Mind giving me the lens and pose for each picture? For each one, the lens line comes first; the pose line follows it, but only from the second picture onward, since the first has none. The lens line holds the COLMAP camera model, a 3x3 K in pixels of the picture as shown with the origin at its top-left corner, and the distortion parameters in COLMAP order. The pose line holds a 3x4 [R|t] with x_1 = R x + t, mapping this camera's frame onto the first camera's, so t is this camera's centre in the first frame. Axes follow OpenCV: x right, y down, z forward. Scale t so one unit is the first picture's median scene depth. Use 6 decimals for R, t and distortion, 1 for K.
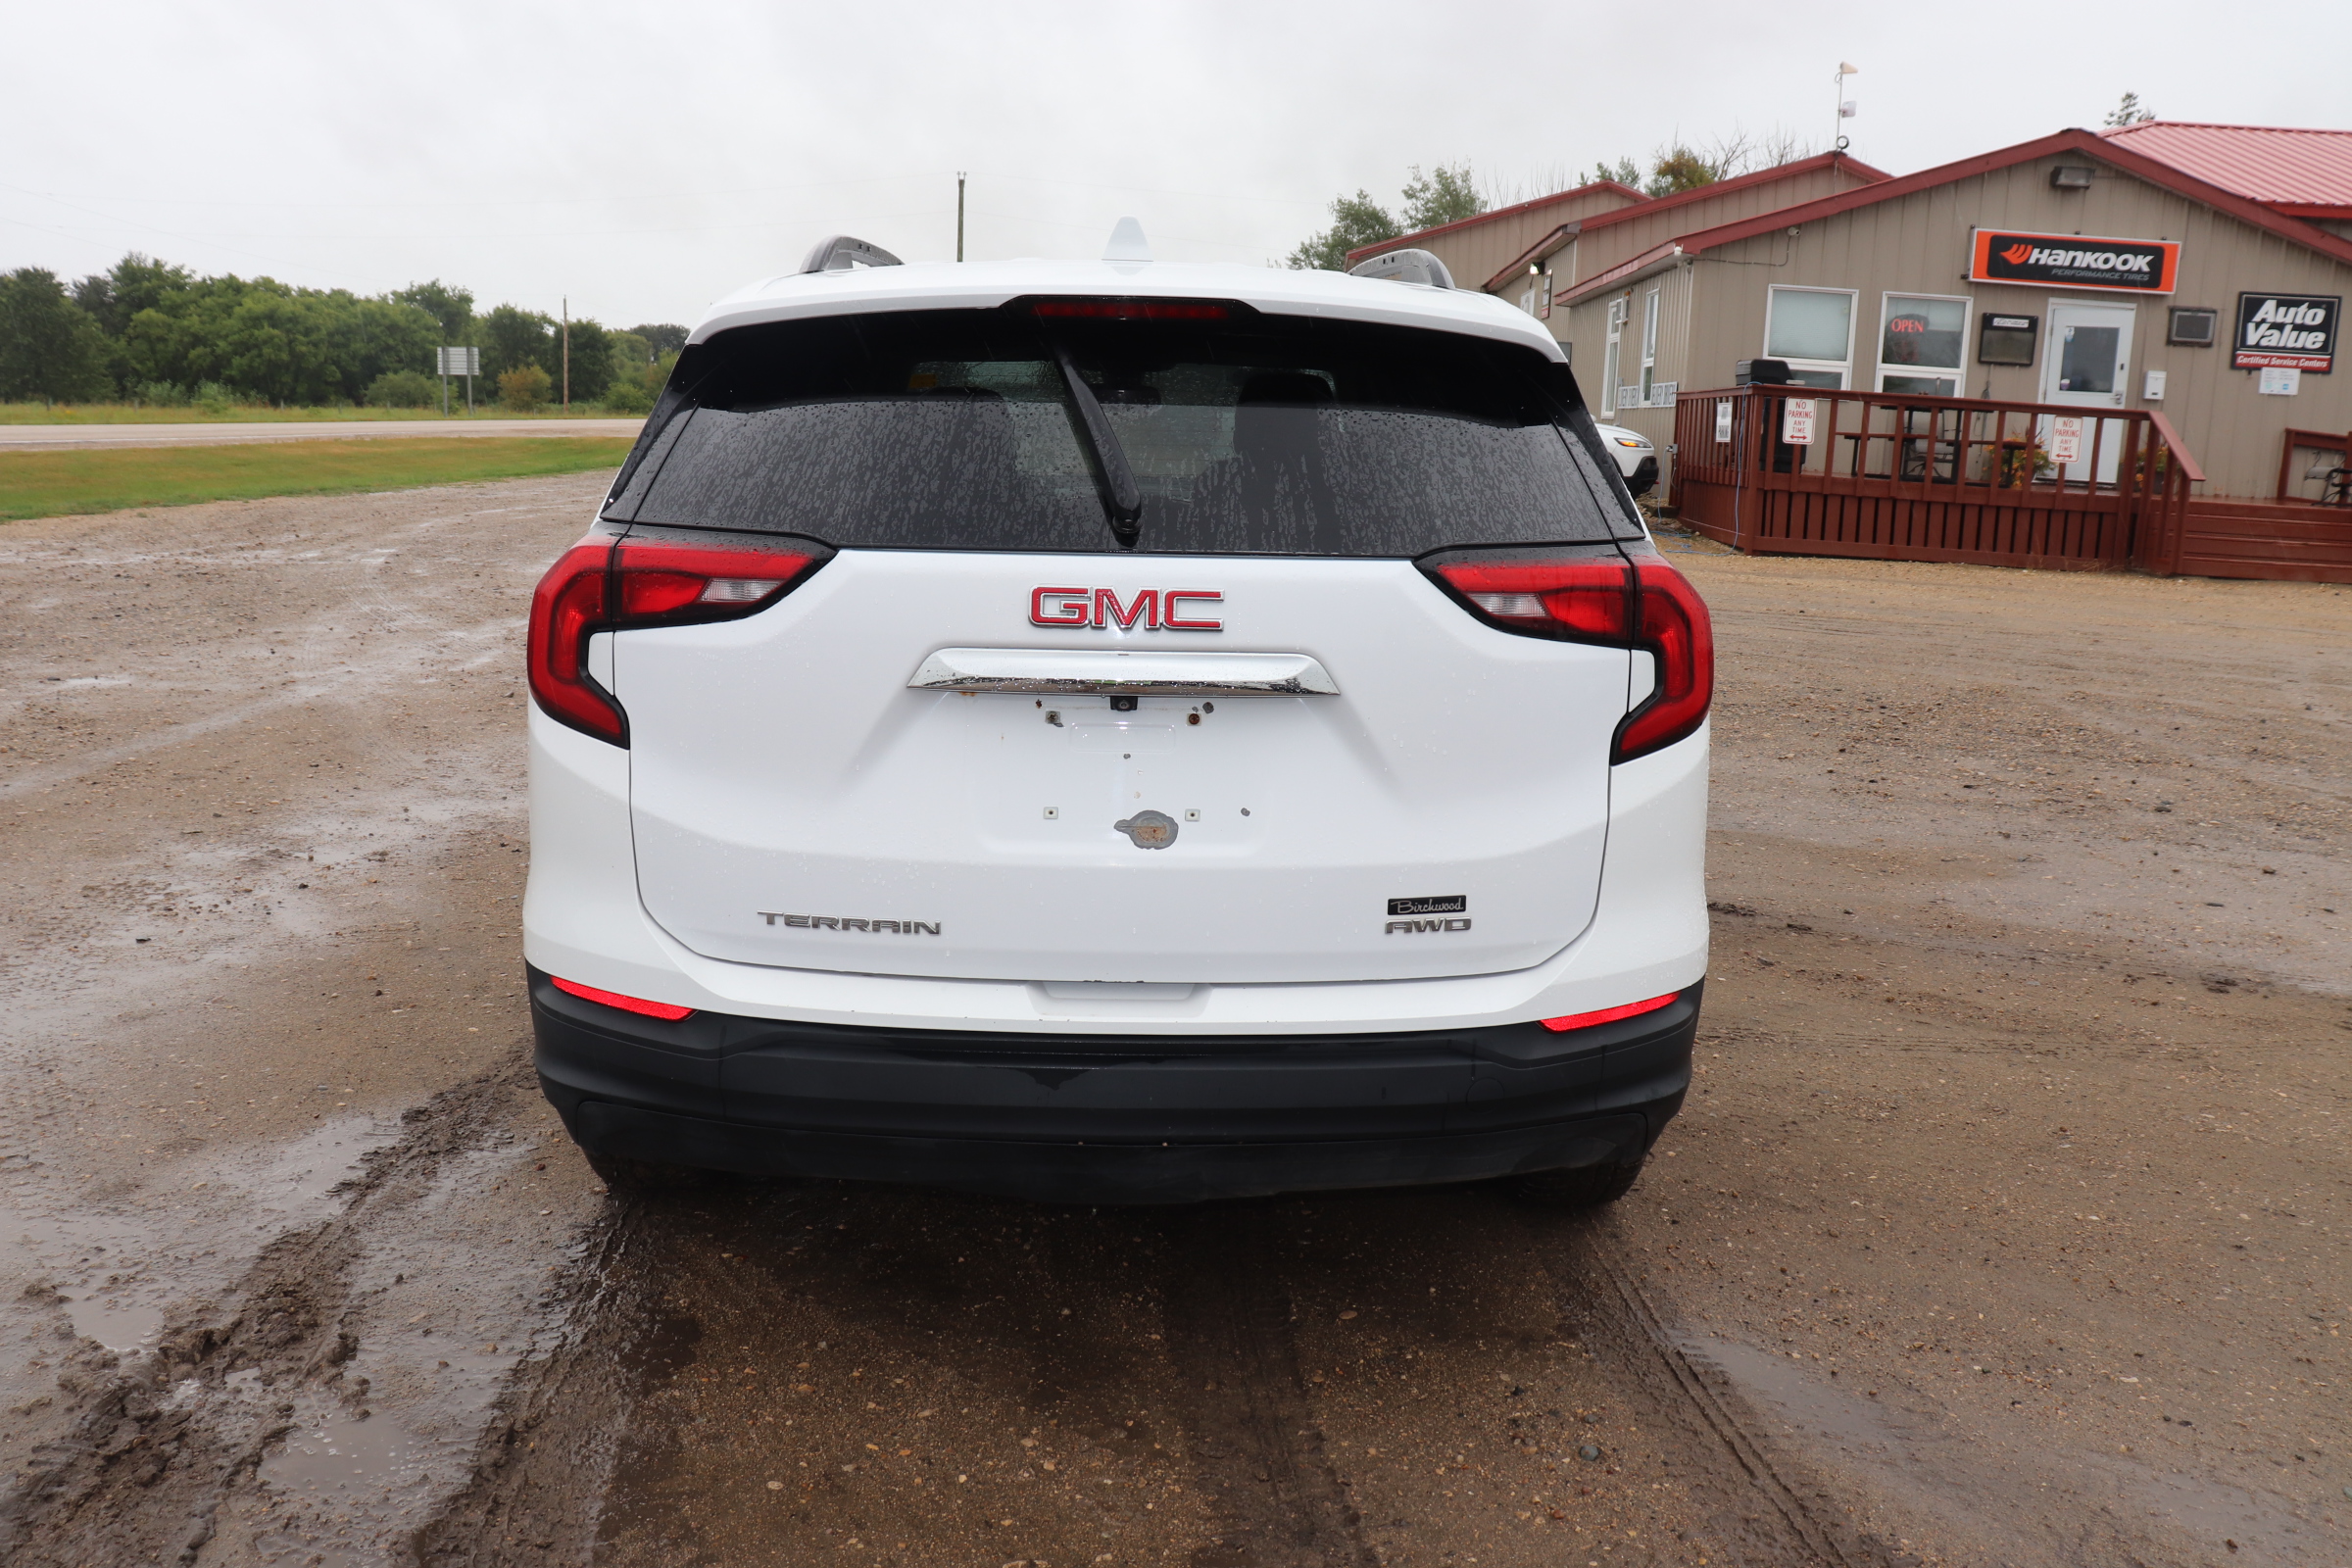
lens RADIAL K [[1953.5, 0, 1181.4], [0, 1953.5, 776.8], [0, 0, 1]] dist [-0.171982, 0.160892]
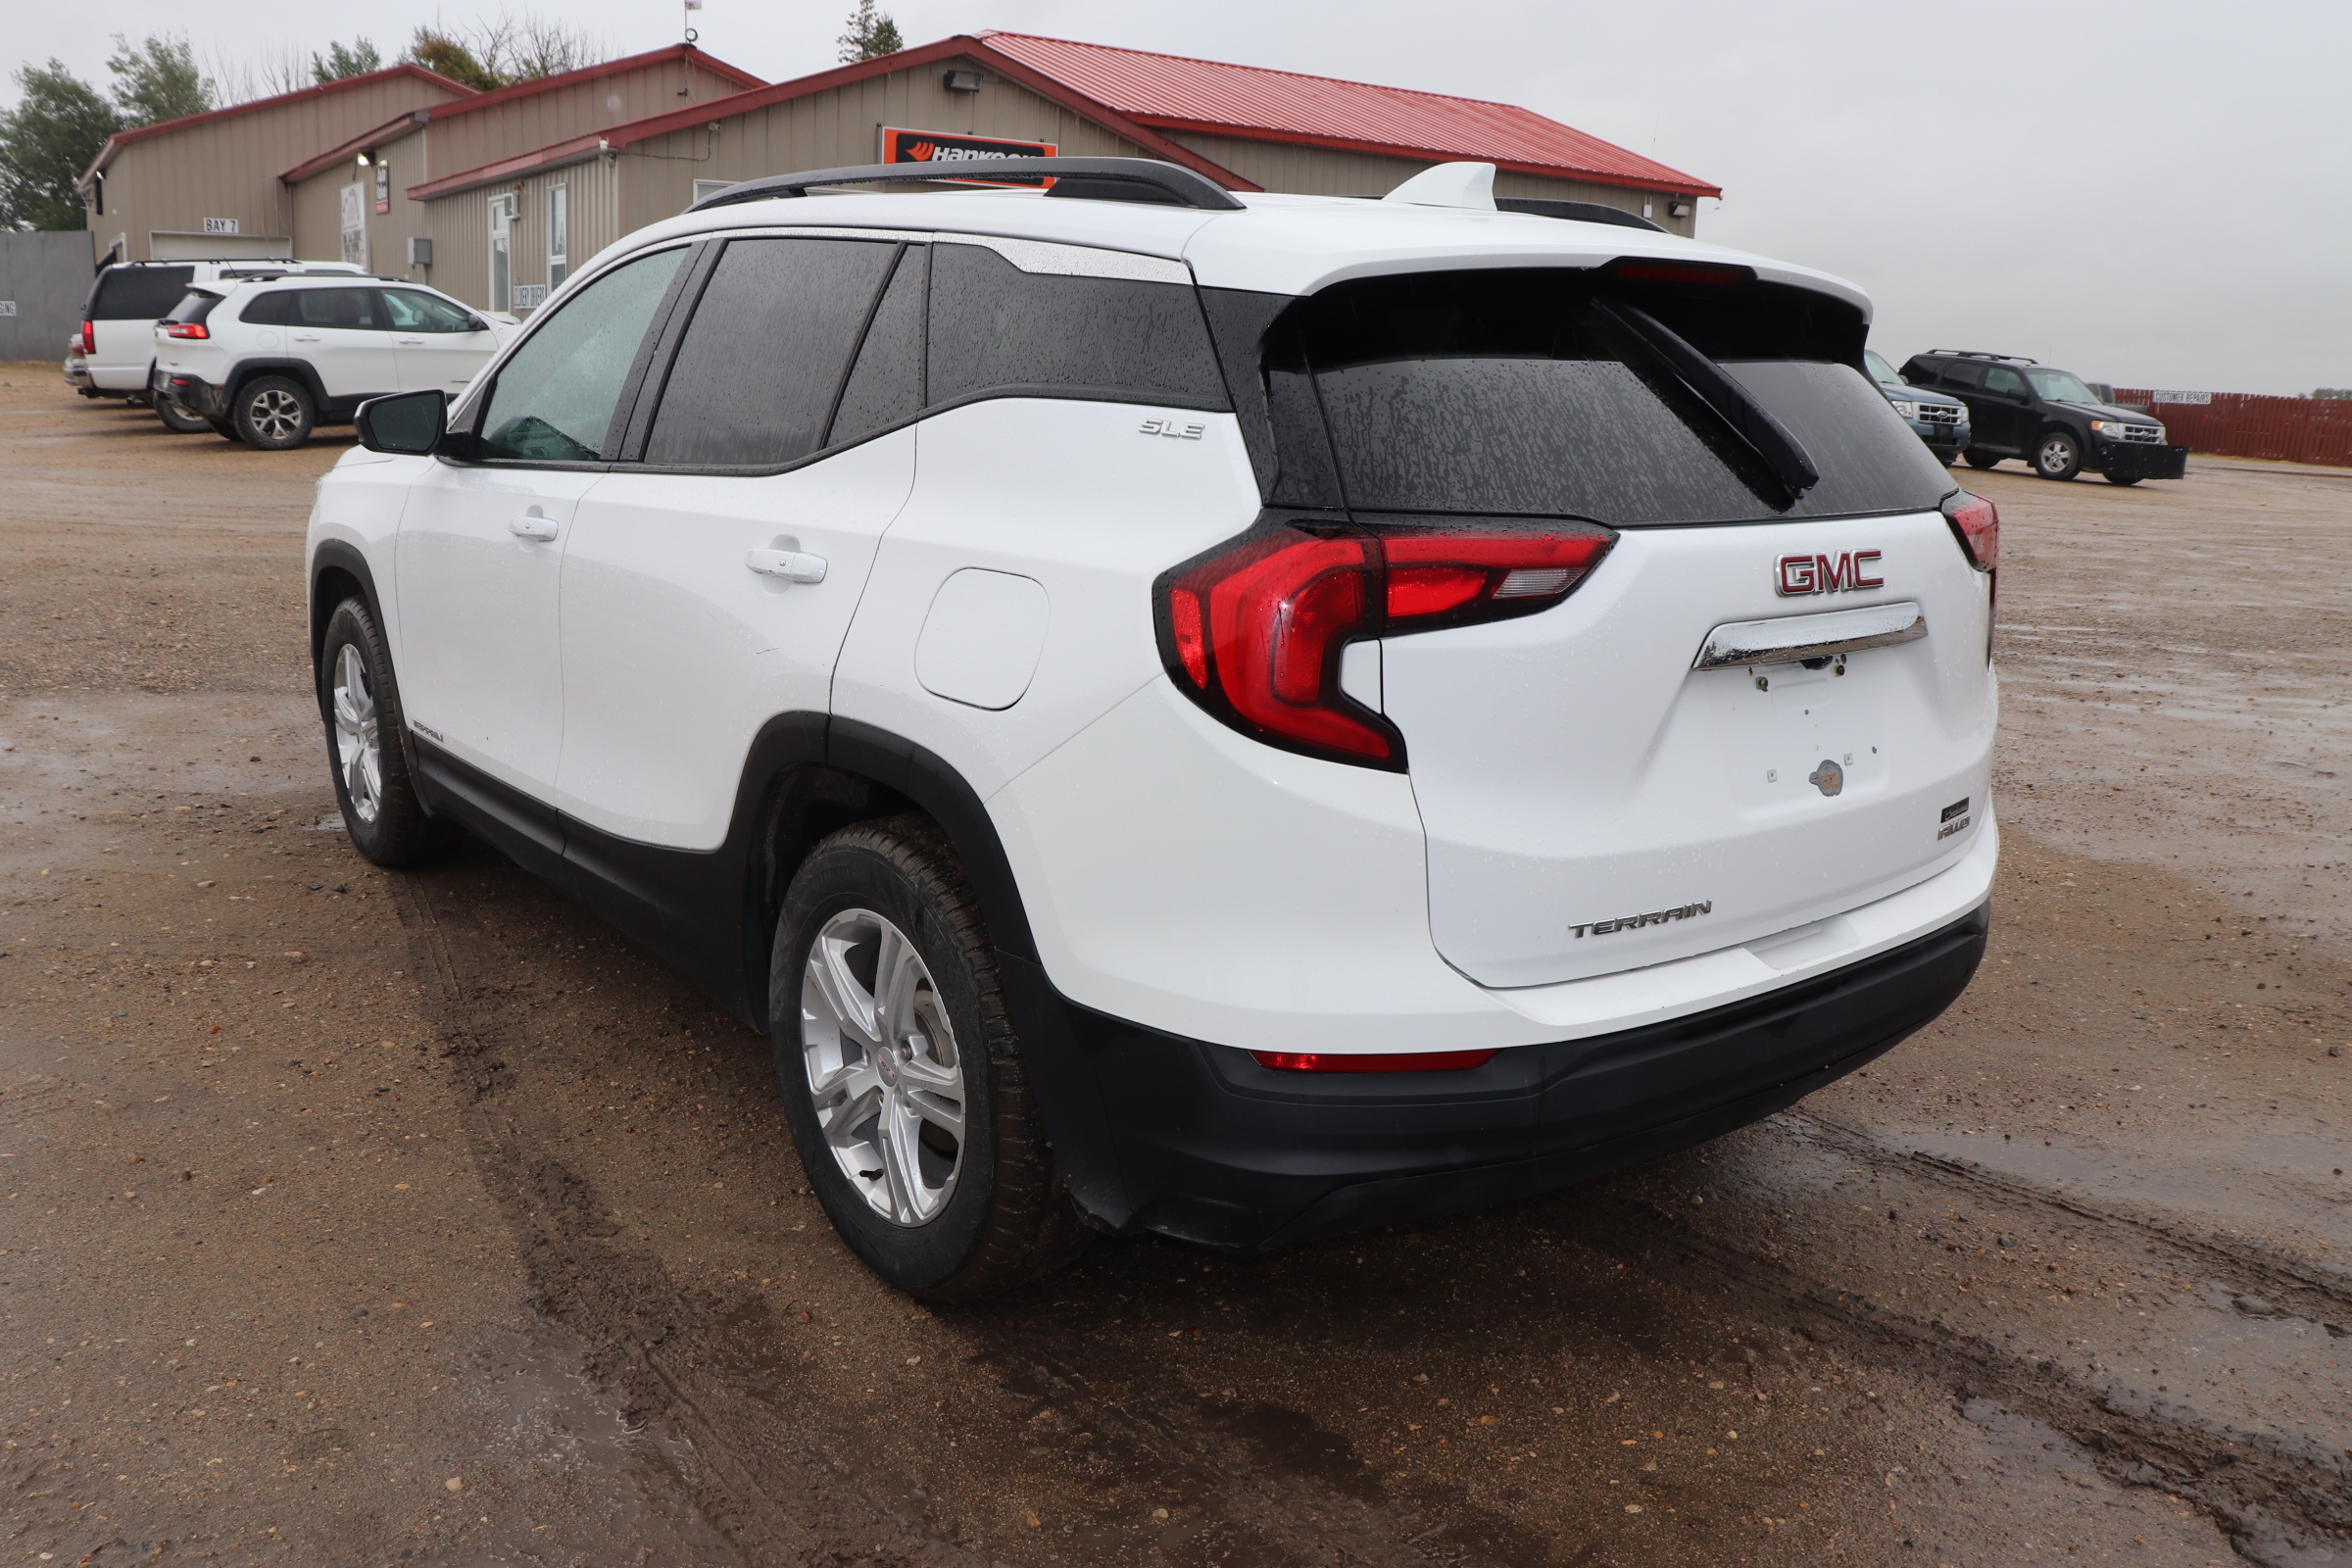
lens RADIAL K [[1953.5, 0, 1181.4], [0, 1953.5, 776.8], [0, 0, 1]] dist [-0.171982, 0.160892]
pose [[0.804039, -0.140834, 0.577657, -0.819087], [0.108514, 0.989983, 0.090320, -0.096291], [-0.584591, -0.009937, 0.811267, 0.326732]]
